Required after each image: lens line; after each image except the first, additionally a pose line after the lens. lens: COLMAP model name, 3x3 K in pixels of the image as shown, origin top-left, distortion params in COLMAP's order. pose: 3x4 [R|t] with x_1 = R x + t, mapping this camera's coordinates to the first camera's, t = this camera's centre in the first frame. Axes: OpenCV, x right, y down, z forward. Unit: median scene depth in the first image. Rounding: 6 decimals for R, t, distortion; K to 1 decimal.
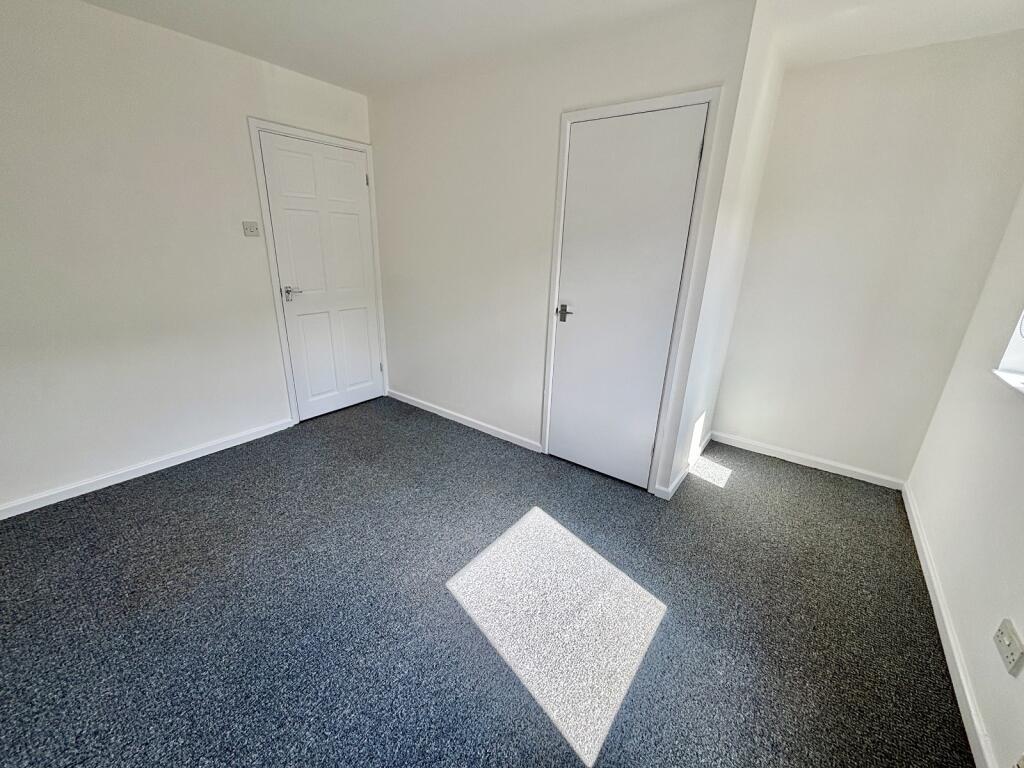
lens RADIAL K [[410.7, 0, 514.3], [0, 410.7, 386.5], [0, 0, 1]] dist [0.002305, 0.000465]
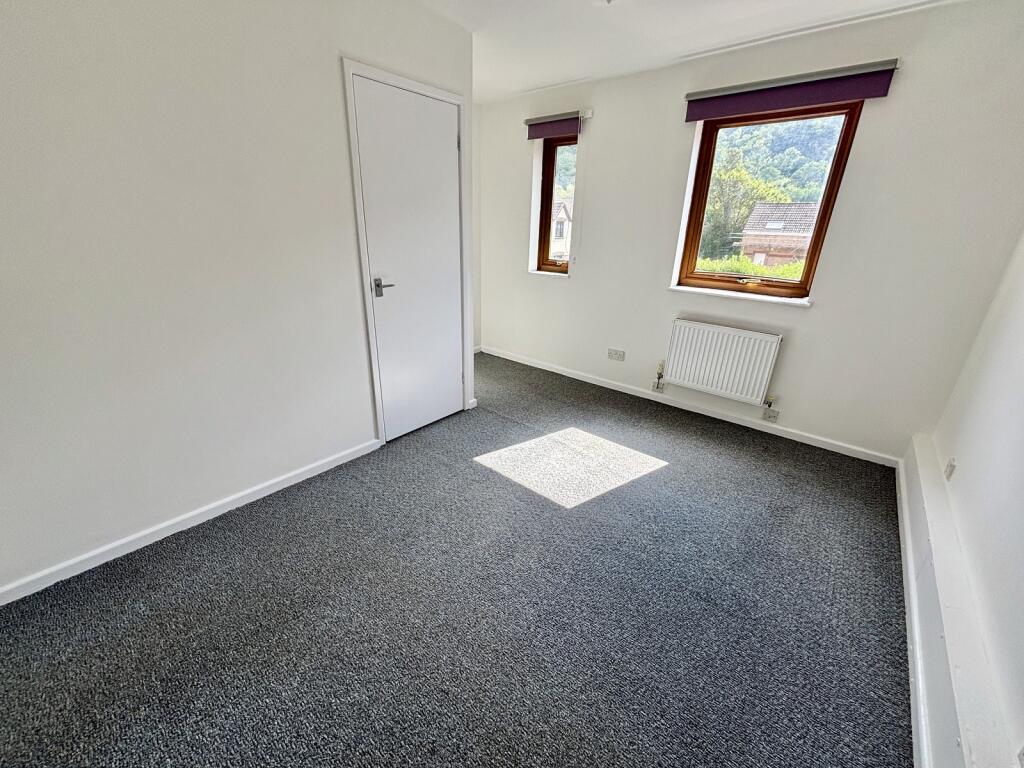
lens RADIAL K [[410.7, 0, 513.6], [0, 410.7, 381.3], [0, 0, 1]] dist [0.002305, 0.000465]
pose [[0.069216, -0.385889, 0.919945, -0.796680], [0.311746, 0.884341, 0.347499, -0.218581], [-0.947641, 0.262736, 0.181510, 0.592699]]
